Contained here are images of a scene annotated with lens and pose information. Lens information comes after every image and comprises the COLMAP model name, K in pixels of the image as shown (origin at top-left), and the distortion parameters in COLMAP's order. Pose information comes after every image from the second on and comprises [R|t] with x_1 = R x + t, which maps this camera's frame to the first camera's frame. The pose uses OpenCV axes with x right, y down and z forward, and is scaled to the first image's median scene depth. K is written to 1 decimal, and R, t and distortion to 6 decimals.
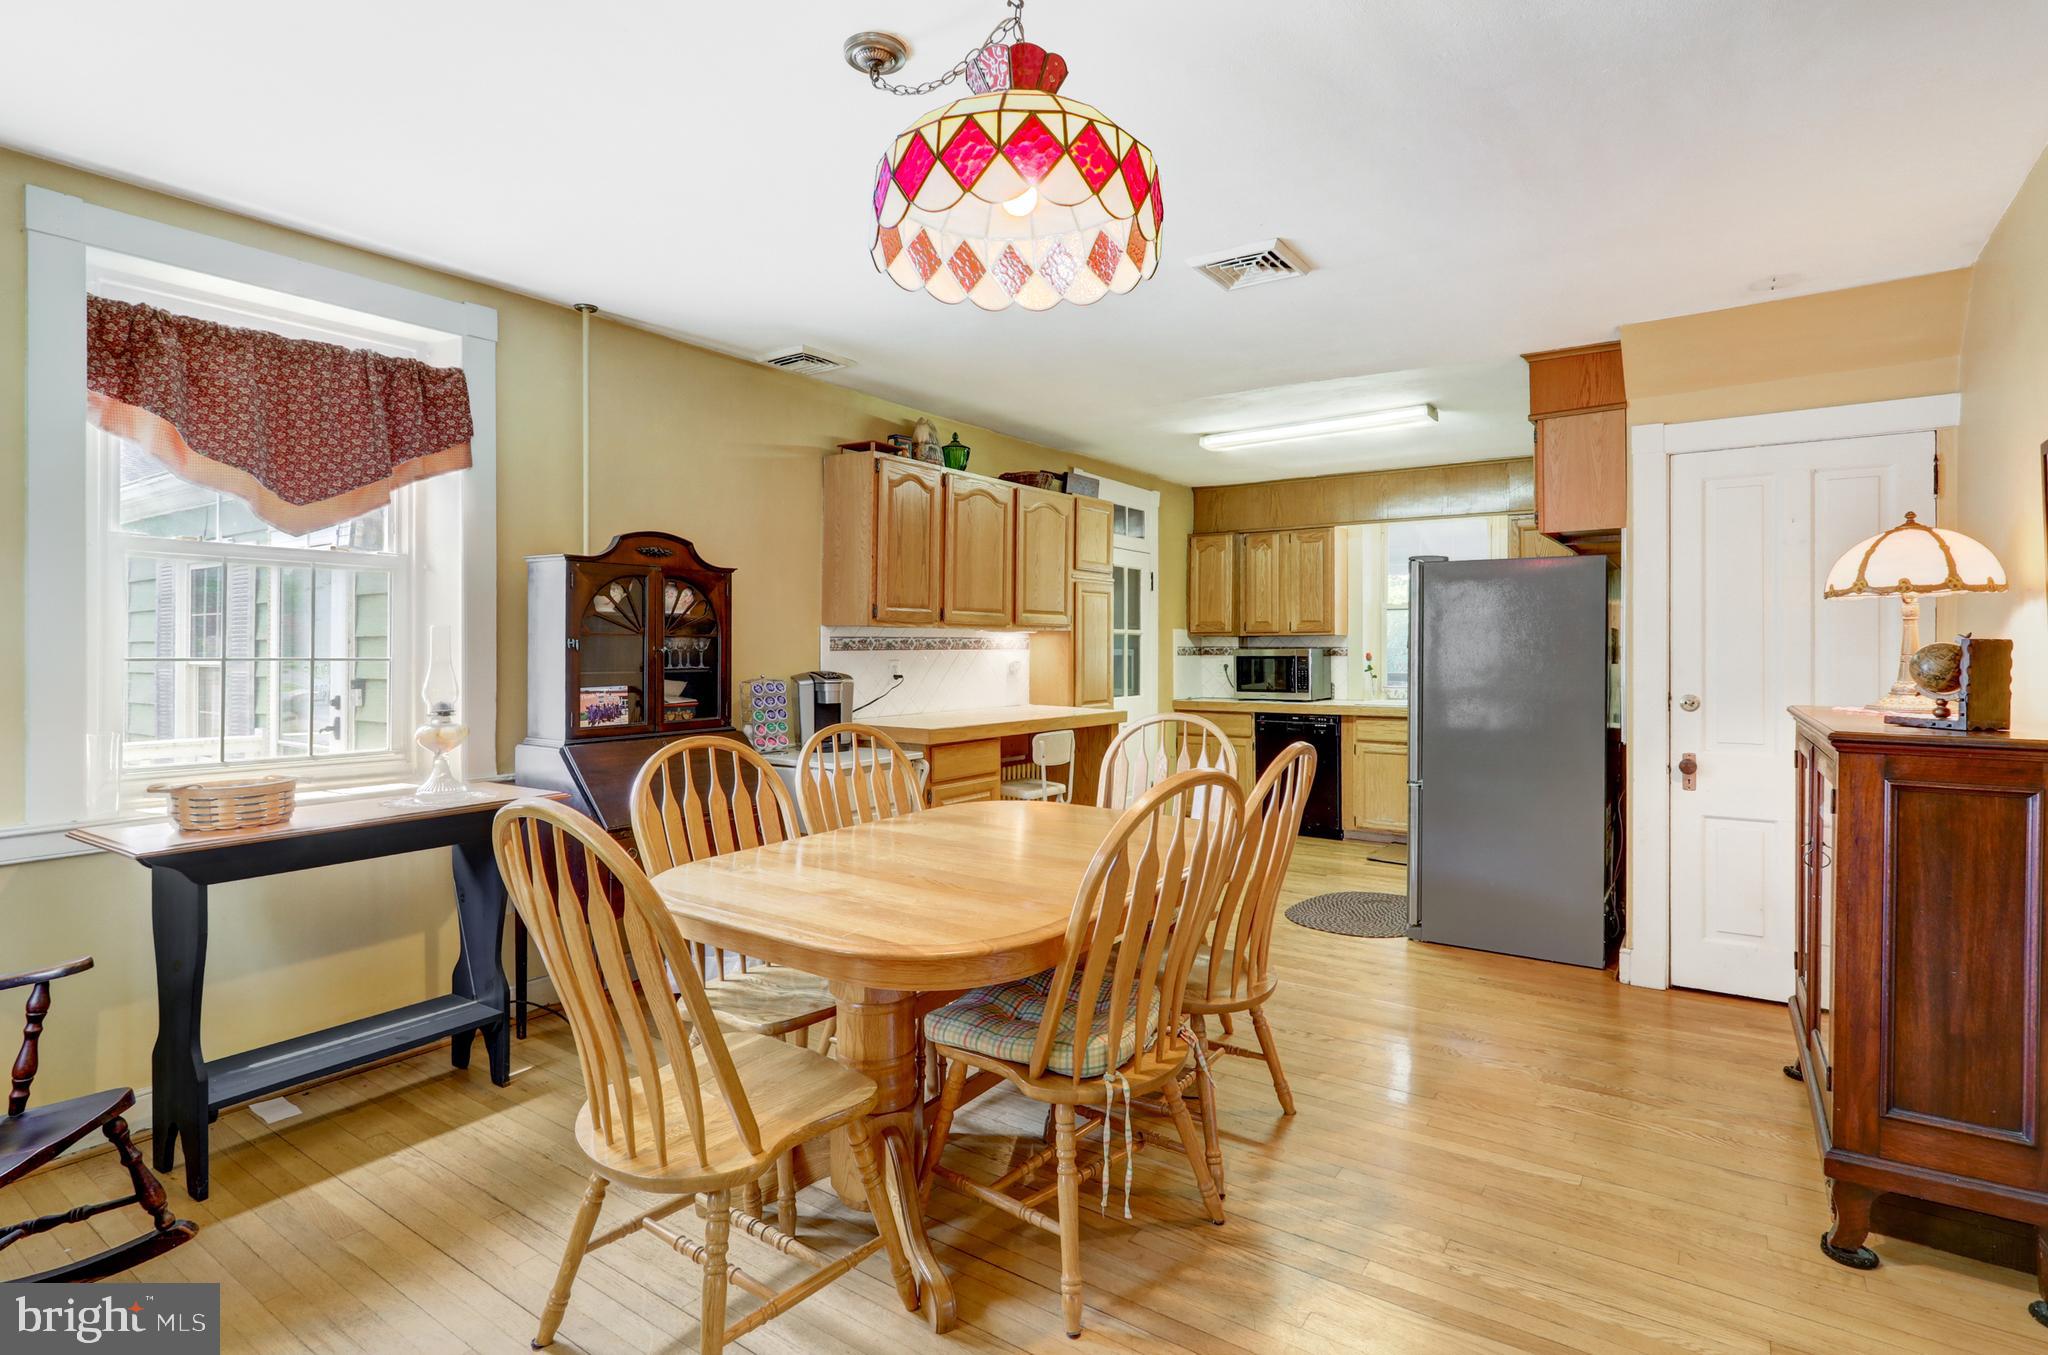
lens RADIAL K [[1000.7, 0, 1034.8], [0, 1000.7, 671.2], [0, 0, 1]] dist [-0.001845, 0.002353]
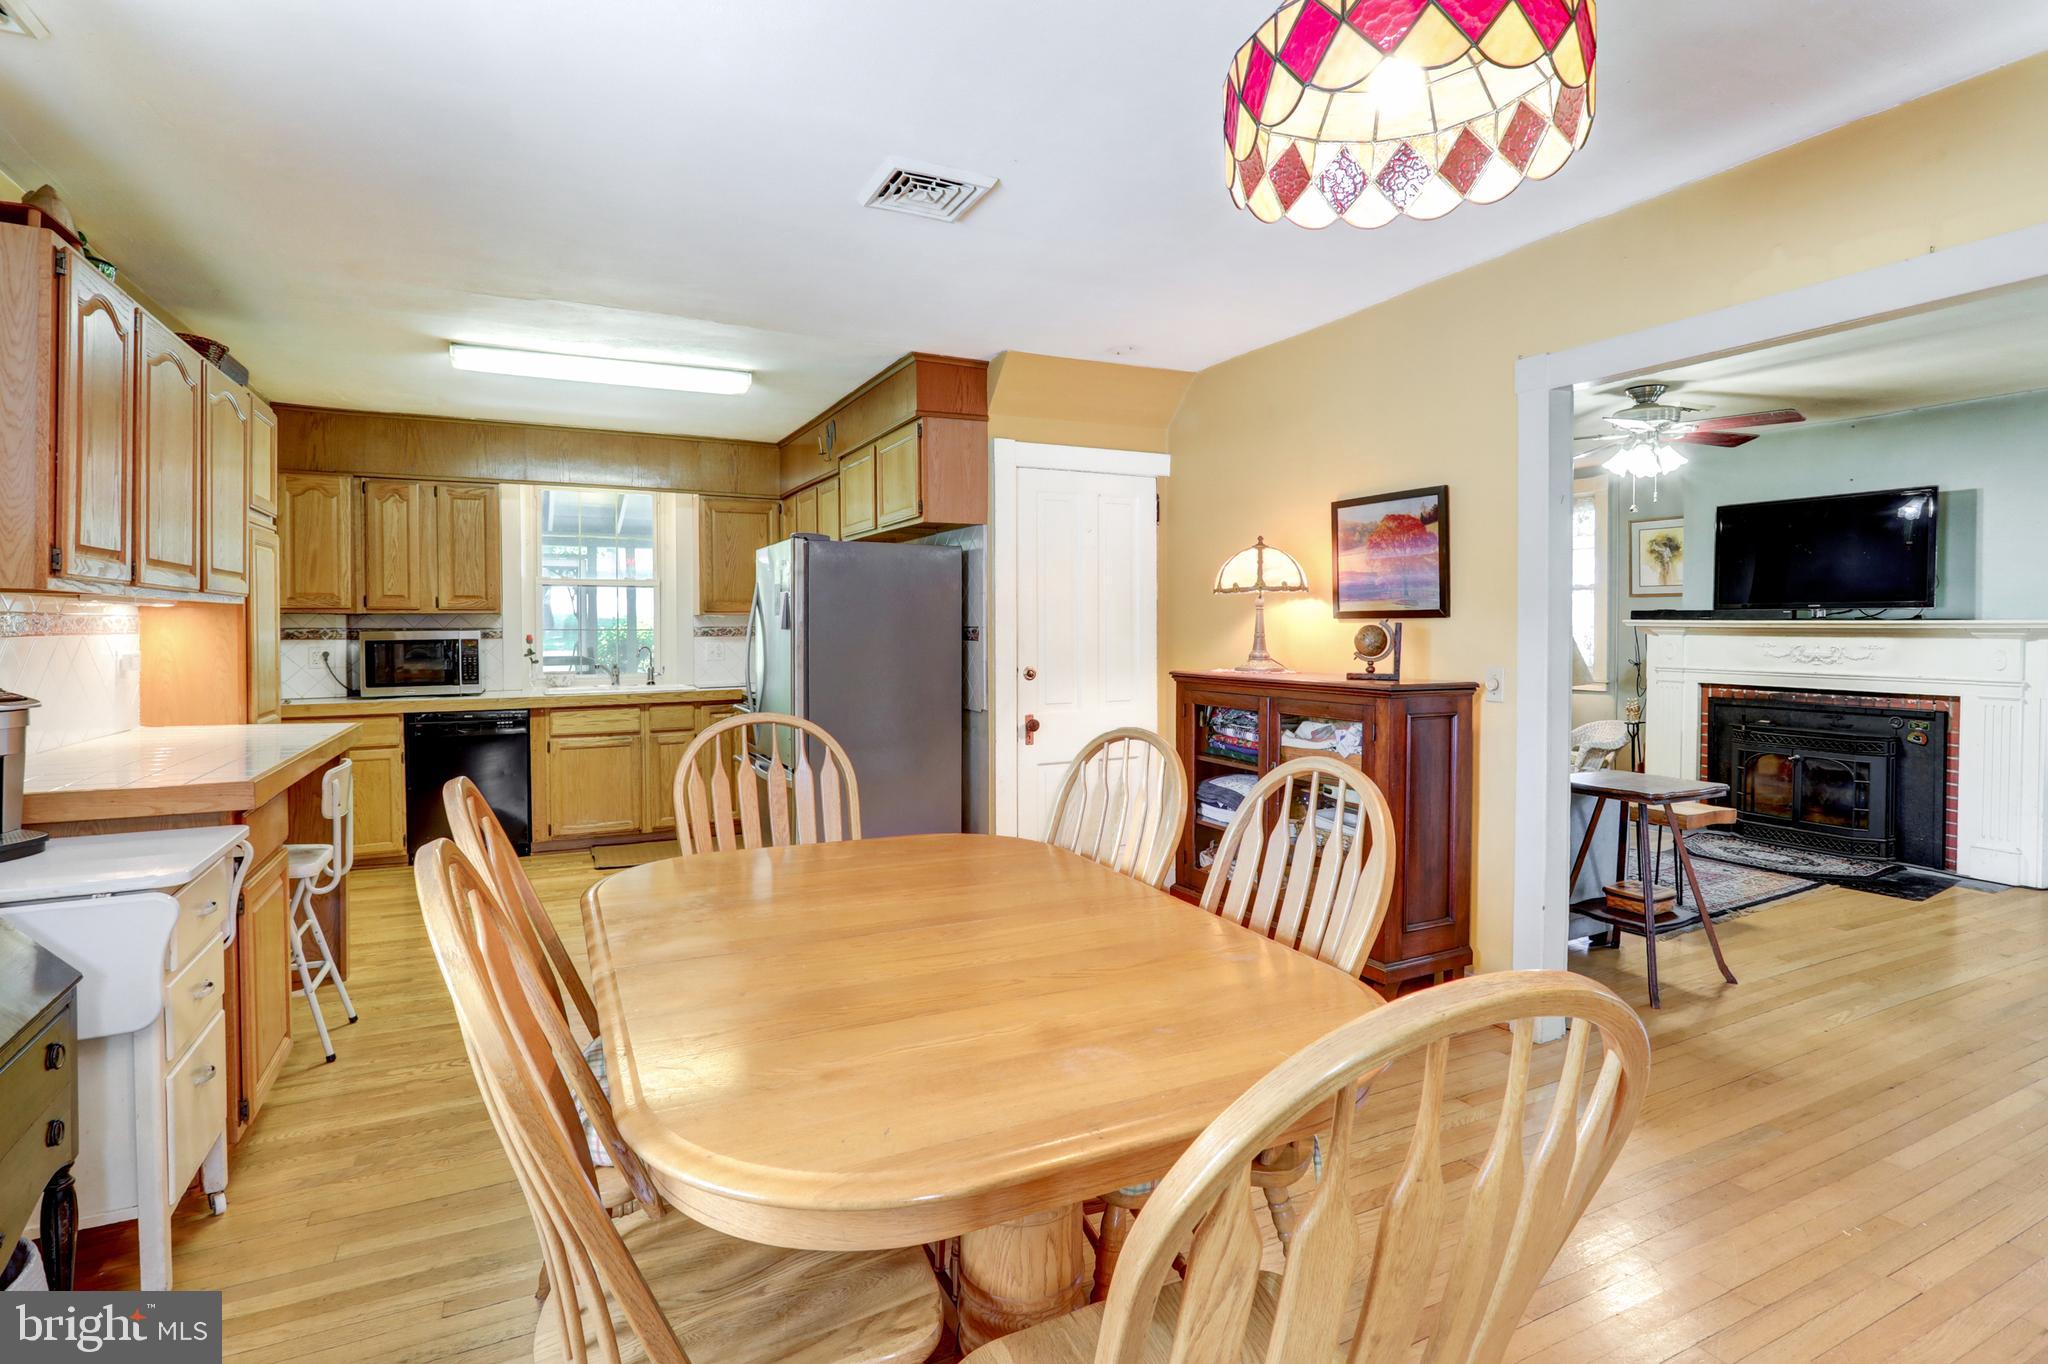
lens RADIAL K [[992.9, 0, 1032.1], [0, 992.9, 641.1], [0, 0, 1]] dist [-0.002434, -0.000644]
pose [[0.494187, -0.013716, 0.869247, -0.202706], [0.022559, 0.999741, 0.002950, -0.005580], [-0.869063, 0.018151, 0.494369, 0.205408]]
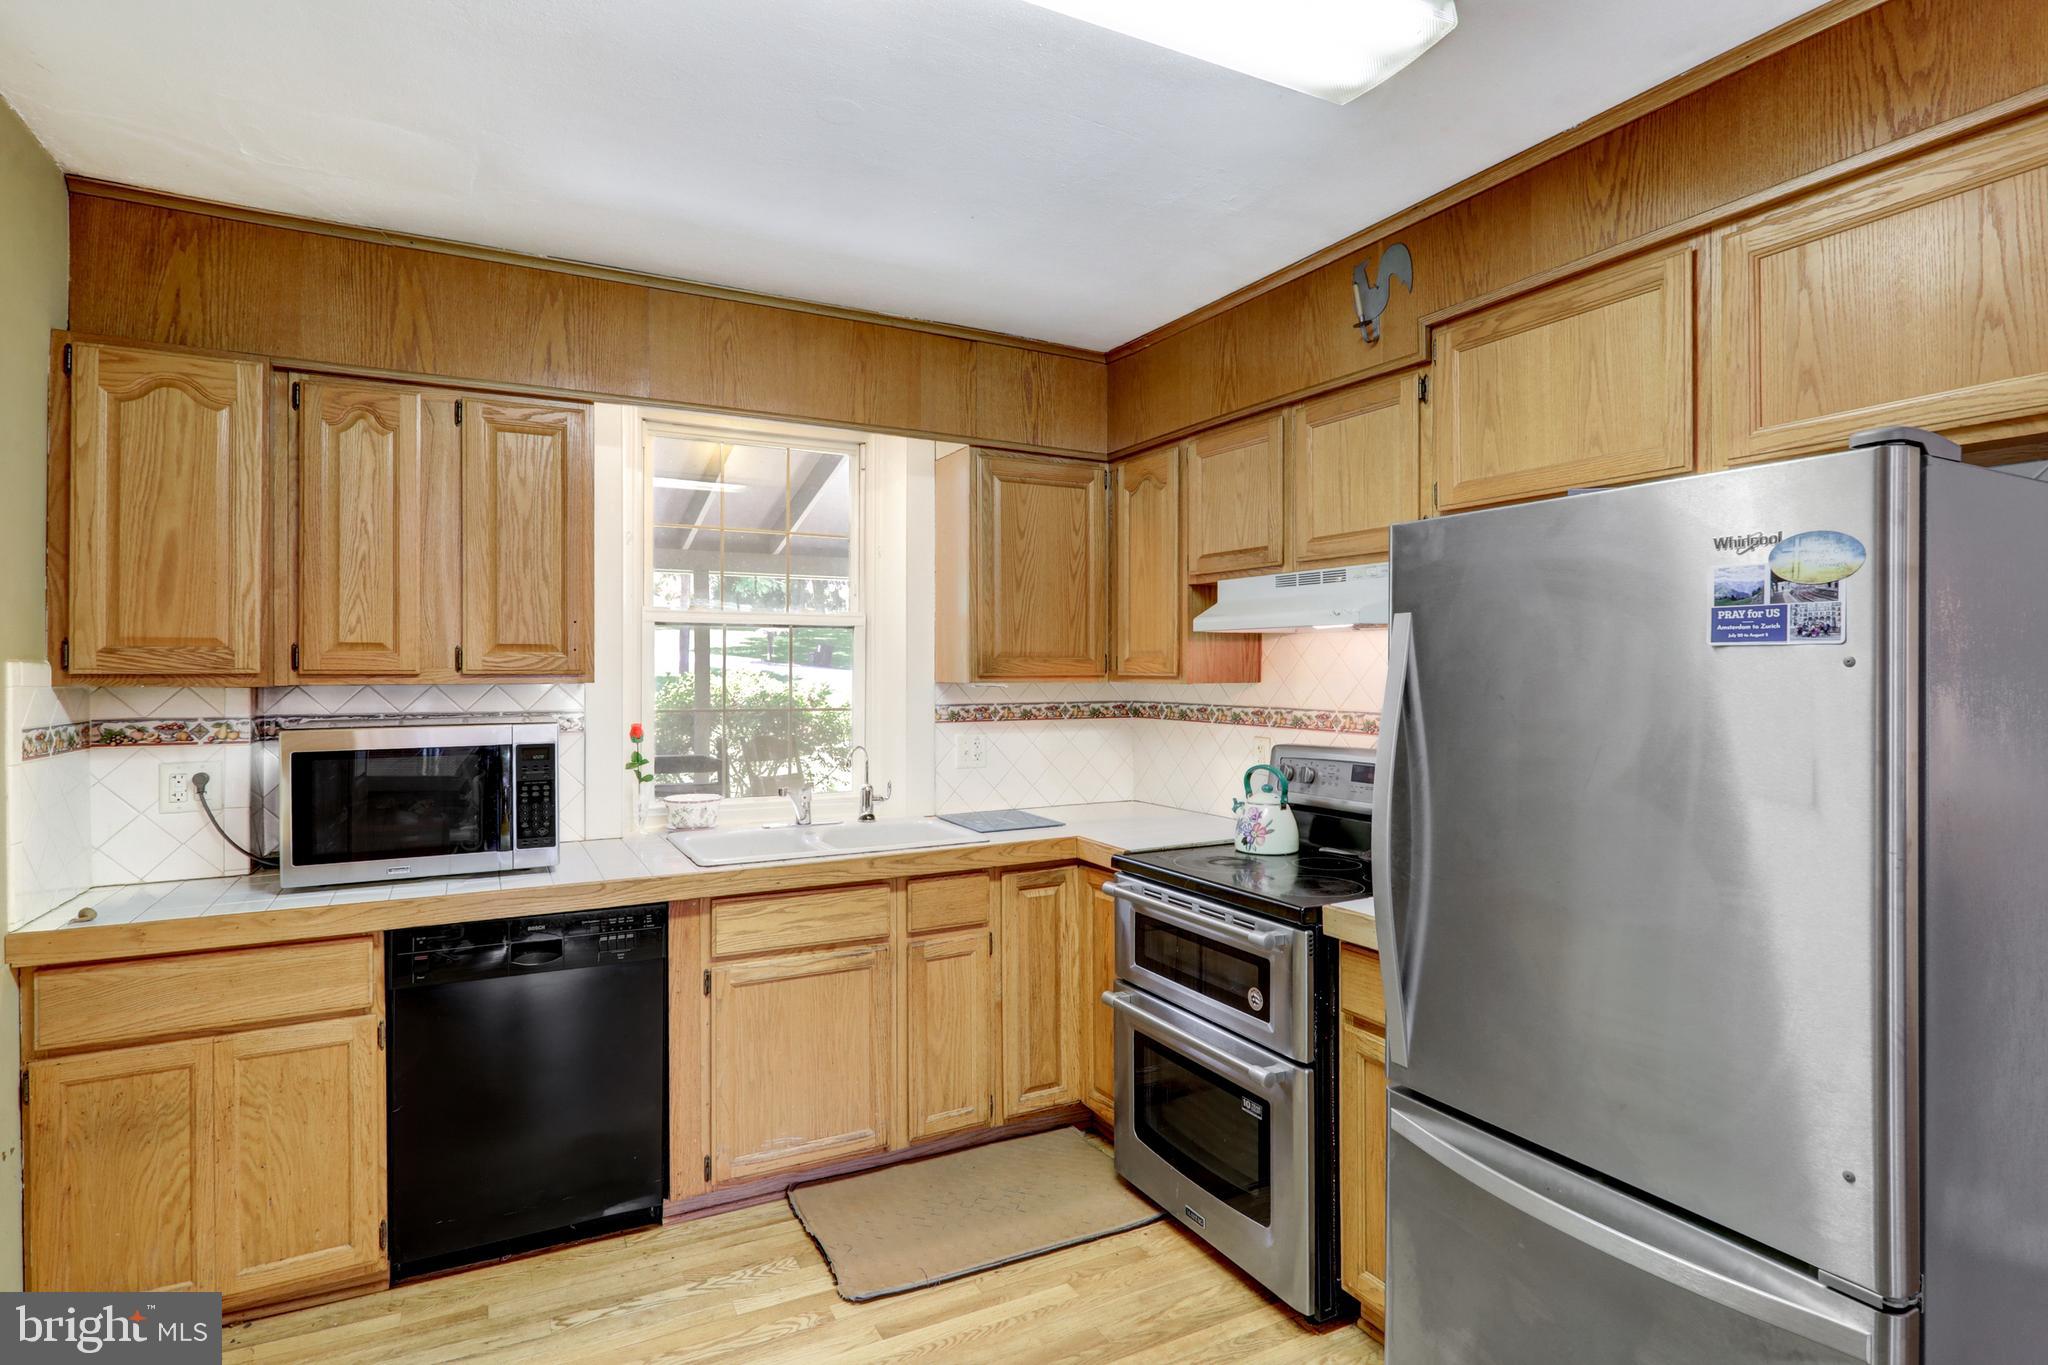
lens RADIAL K [[1024.4, 0, 1020.2], [0, 1024.4, 671.0], [0, 0, 1]] dist [0.000415, 0.000674]
pose [[0.473986, 0.003582, 0.880525, 0.028946], [0.020871, 0.999665, -0.015302, -0.031618], [-0.880285, 0.025630, 0.473753, 0.668847]]
